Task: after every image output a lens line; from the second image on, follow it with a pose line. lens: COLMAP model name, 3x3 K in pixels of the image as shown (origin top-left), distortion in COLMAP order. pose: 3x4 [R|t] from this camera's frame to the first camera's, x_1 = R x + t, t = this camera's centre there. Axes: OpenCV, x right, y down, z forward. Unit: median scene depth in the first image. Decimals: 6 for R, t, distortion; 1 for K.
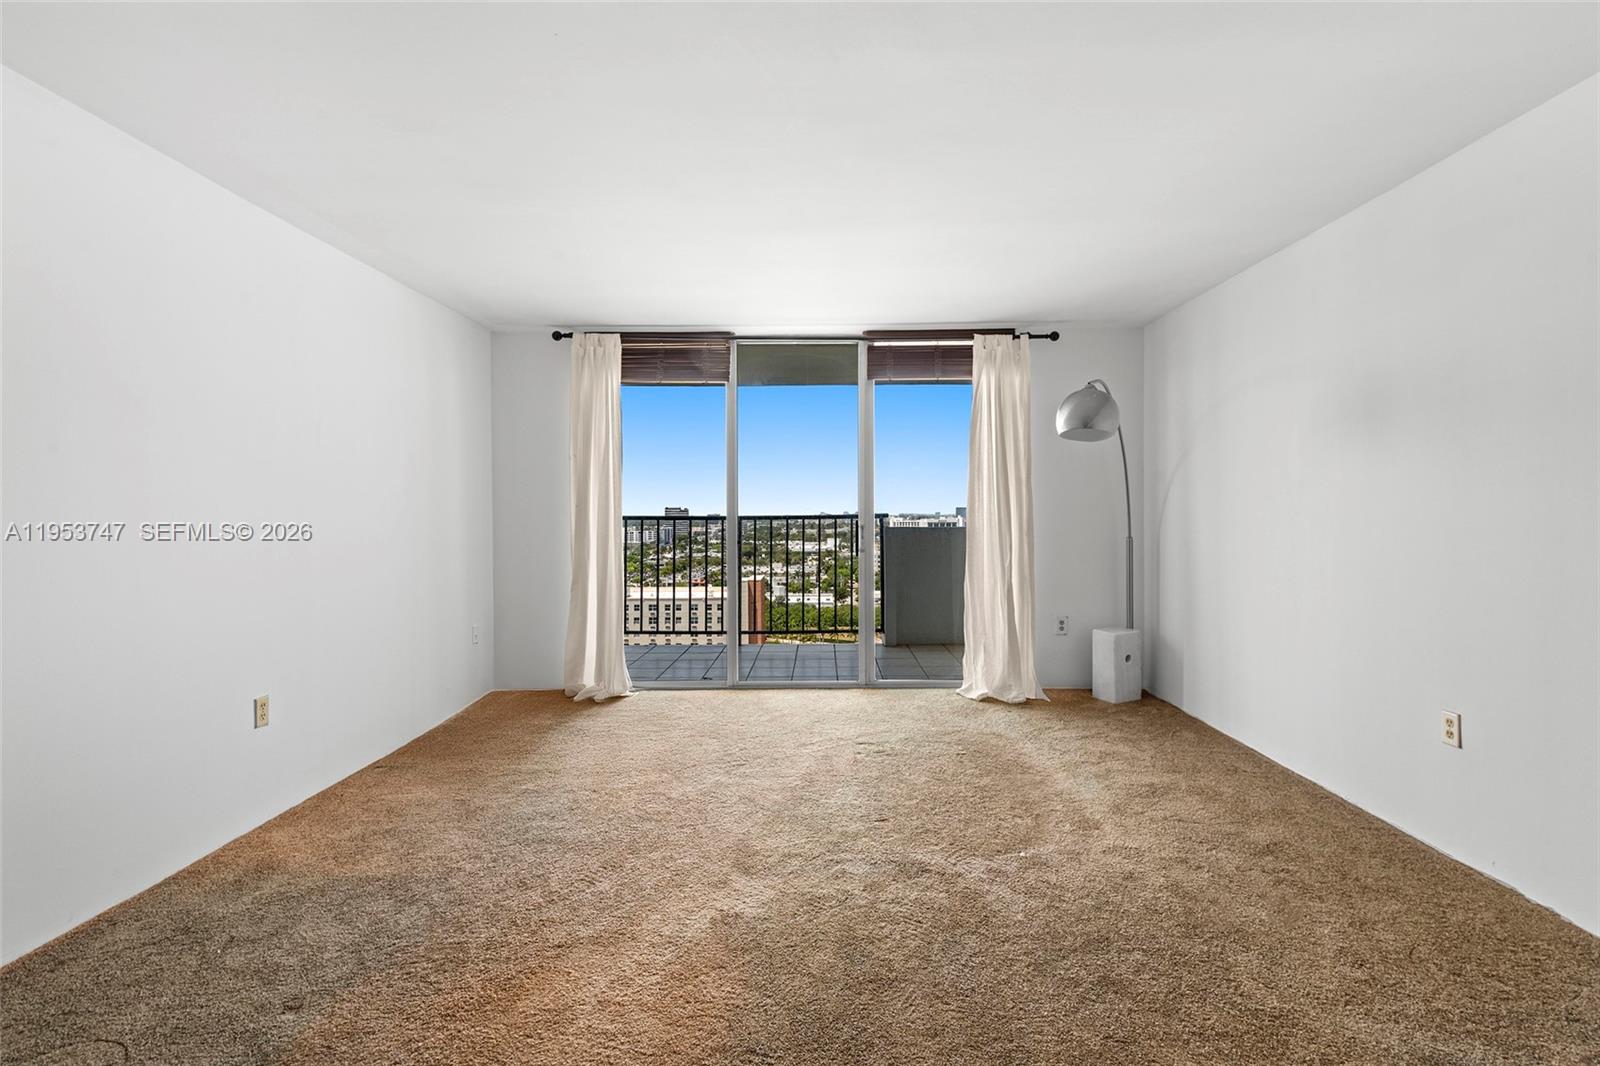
lens RADIAL K [[712.2, 0, 807.9], [0, 712.2, 521.3], [0, 0, 1]] dist [0.000115, -0.003217]
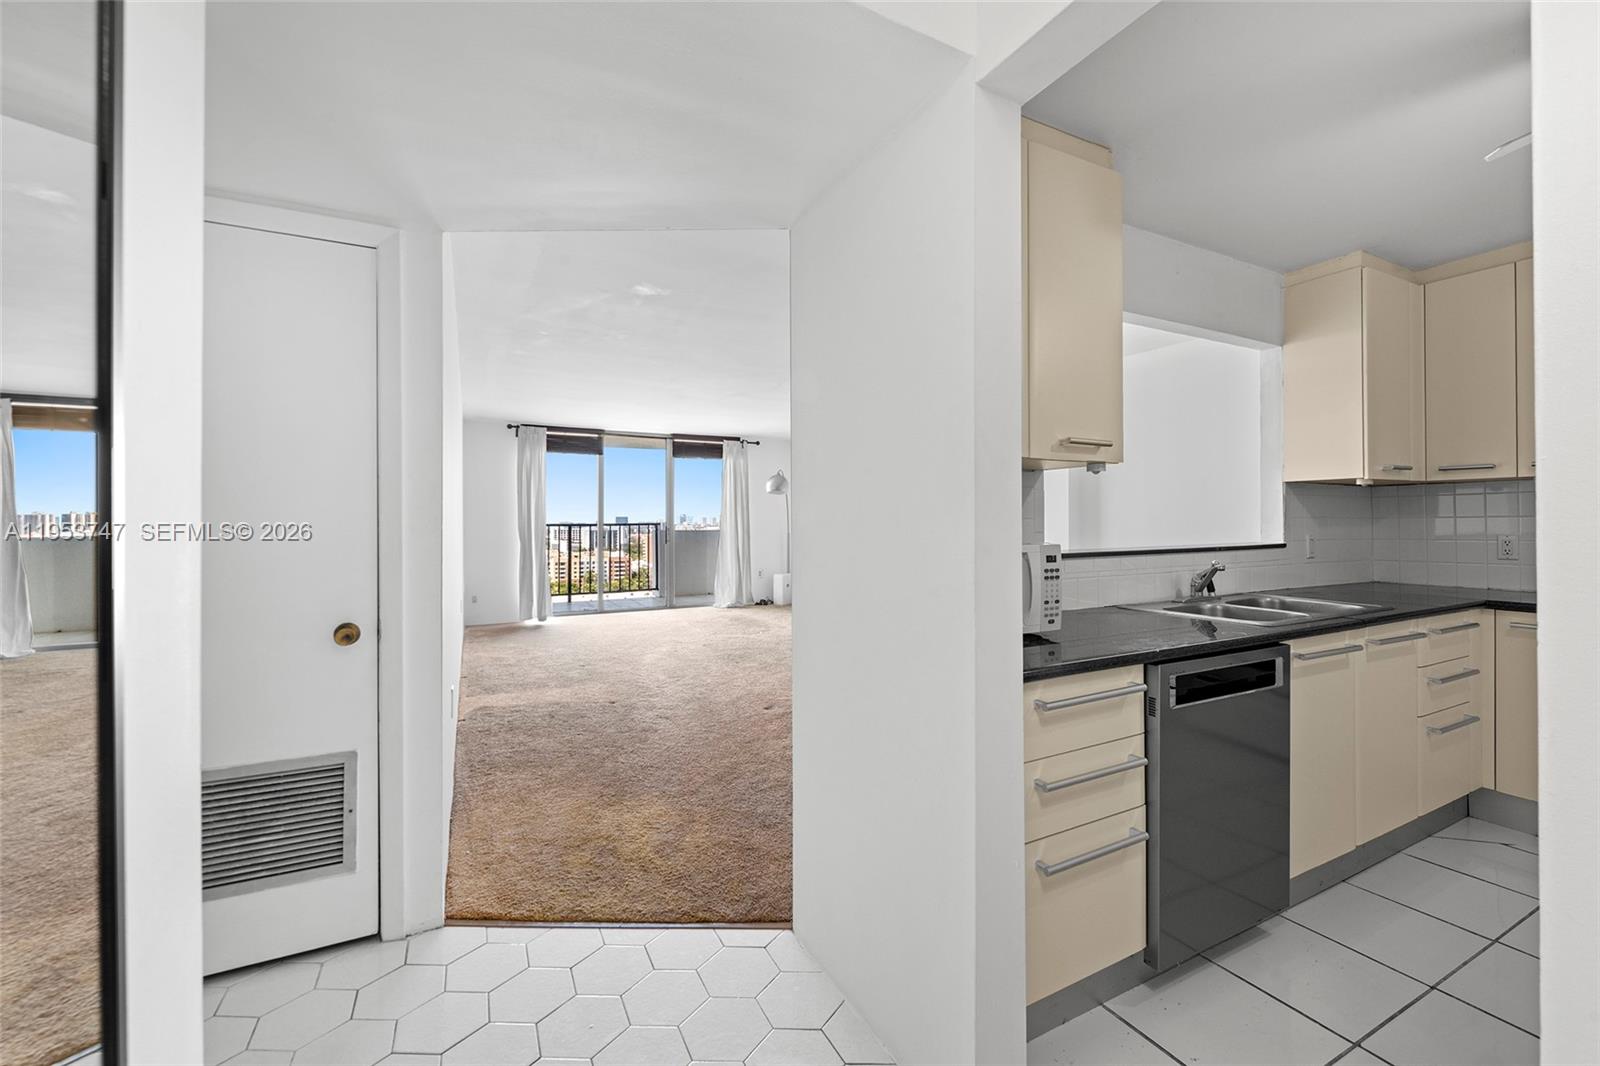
lens RADIAL K [[662.7, 0, 827.3], [0, 662.7, 514.0], [0, 0, 1]] dist [0.011246, -0.004688]
pose [[0.873211, 0.006610, 0.487297, -0.476537], [0.003991, 0.999777, -0.020714, 0.006658], [-0.487326, 0.020032, 0.872991, -0.923016]]
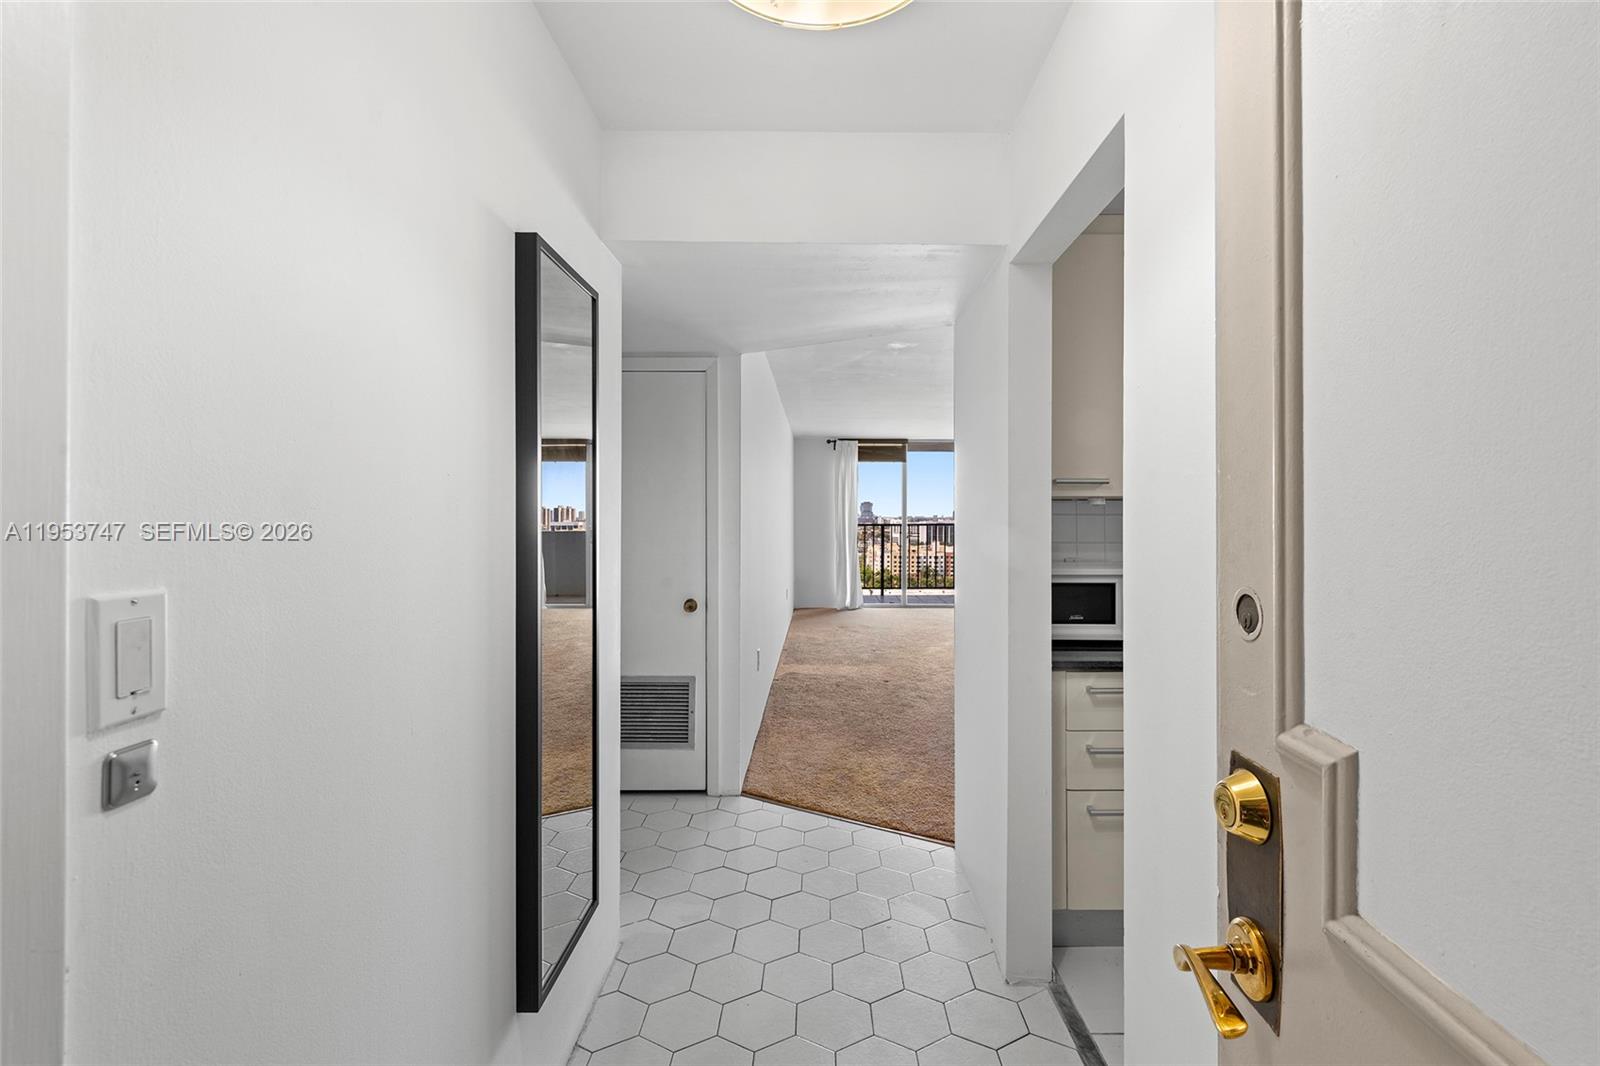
lens RADIAL K [[712.2, 0, 831.9], [0, 712.2, 503.6], [0, 0, 1]] dist [0.000115, -0.003217]
pose [[0.999514, 0.008527, 0.029970, -0.411461], [-0.007773, 0.999652, -0.025207, -0.016309], [-0.030174, 0.024962, 0.999233, -1.158248]]
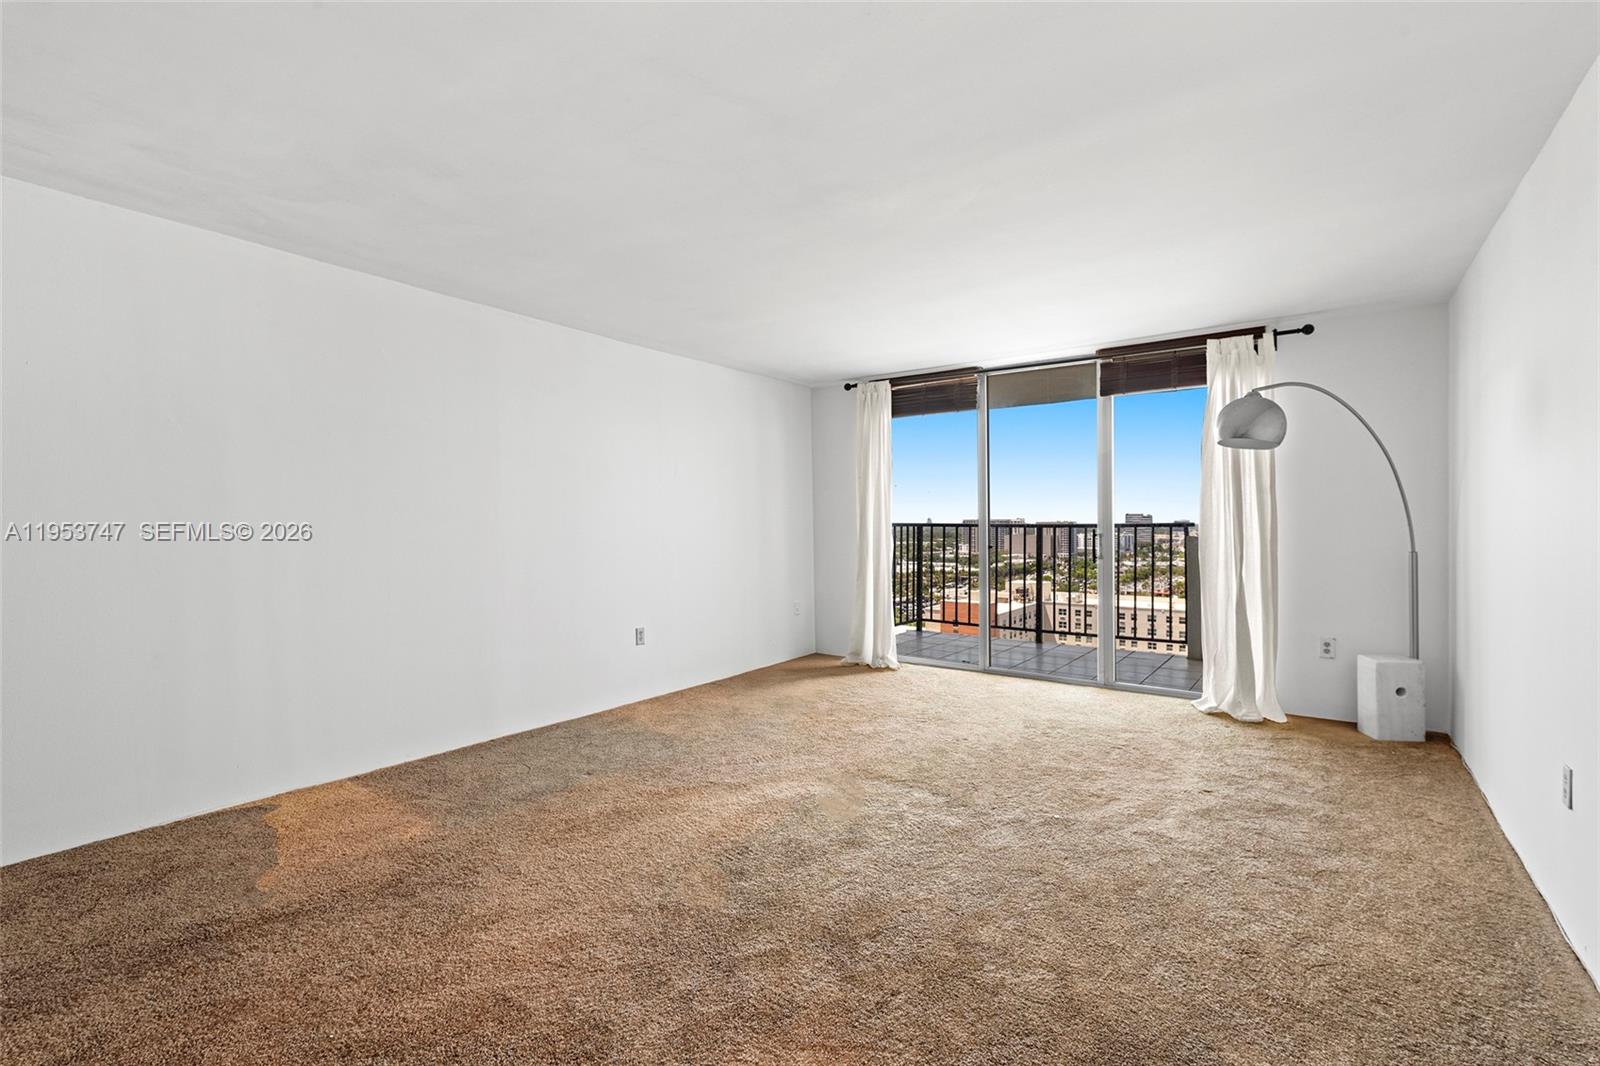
lens RADIAL K [[712.2, 0, 804.9], [0, 712.2, 510.6], [0, 0, 1]] dist [0.000115, -0.003217]
pose [[0.814701, -0.005814, -0.579853, 0.349822], [-0.006354, 0.999800, -0.018951, -0.005269], [0.579847, 0.019124, 0.814501, -0.115388]]
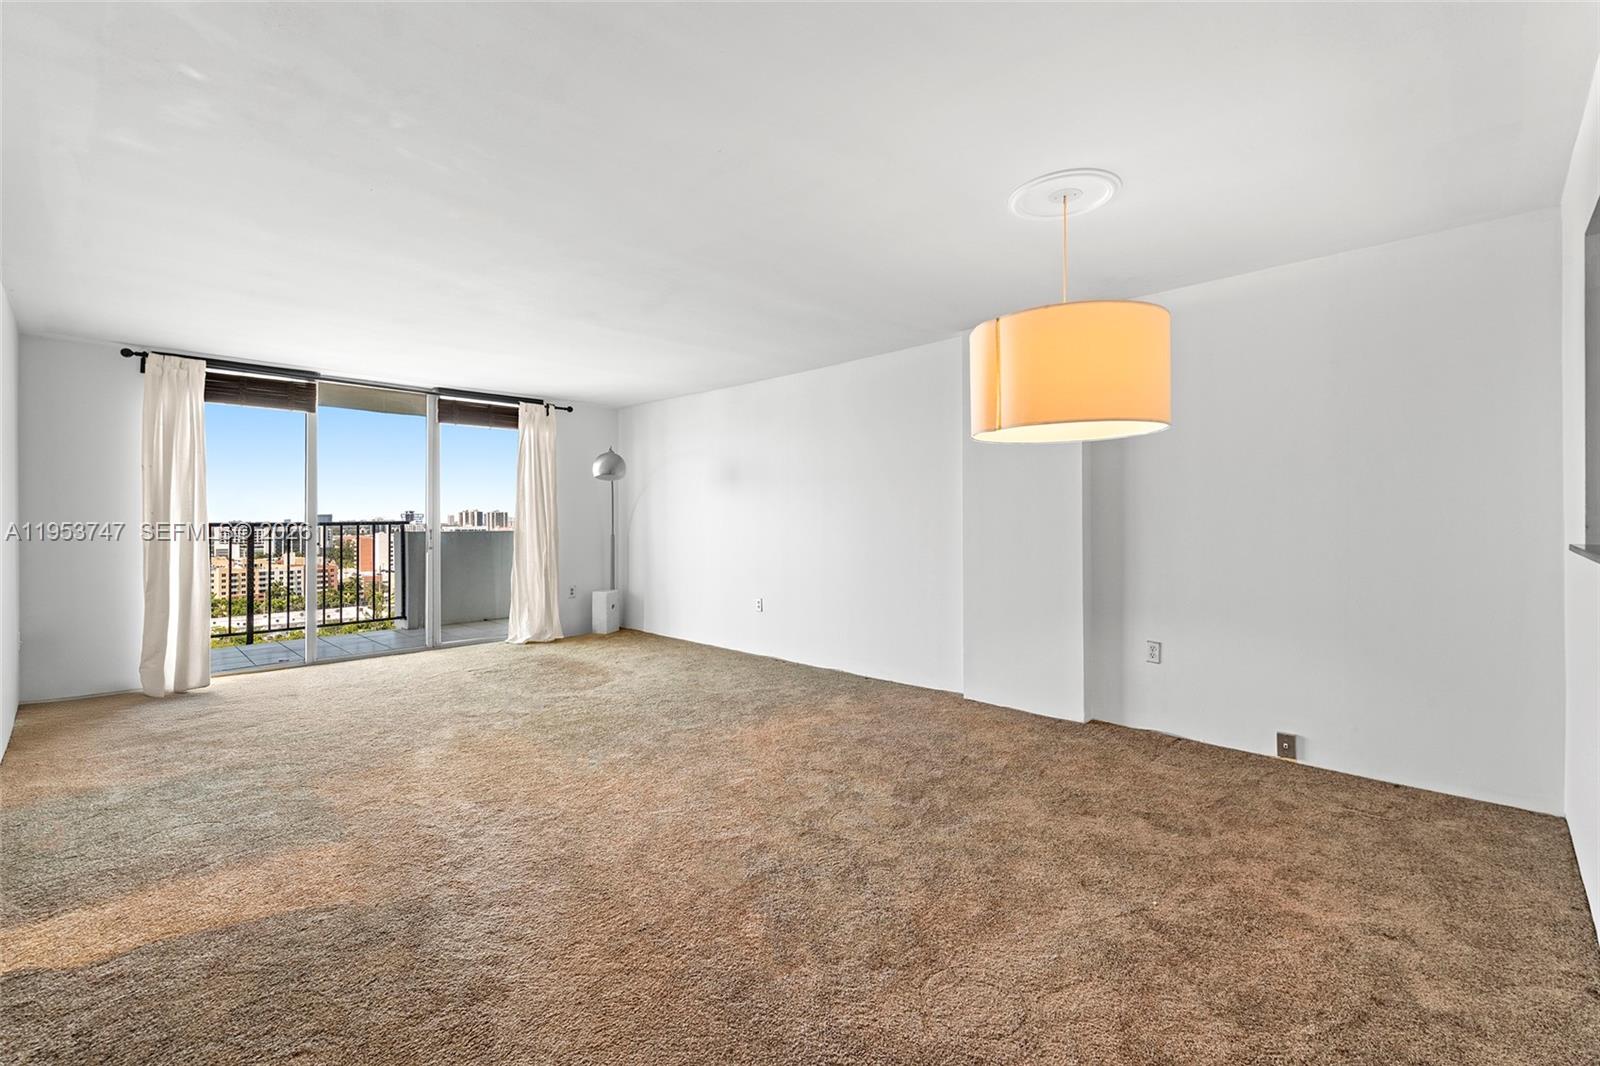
lens RADIAL K [[712.2, 0, 836.4], [0, 712.2, 510.5], [0, 0, 1]] dist [0.000115, -0.003217]
pose [[0.671575, 0.012208, 0.740836, -0.428828], [0.005370, 0.999758, -0.021342, 0.004394], [-0.740917, 0.018311, 0.671347, -0.502383]]
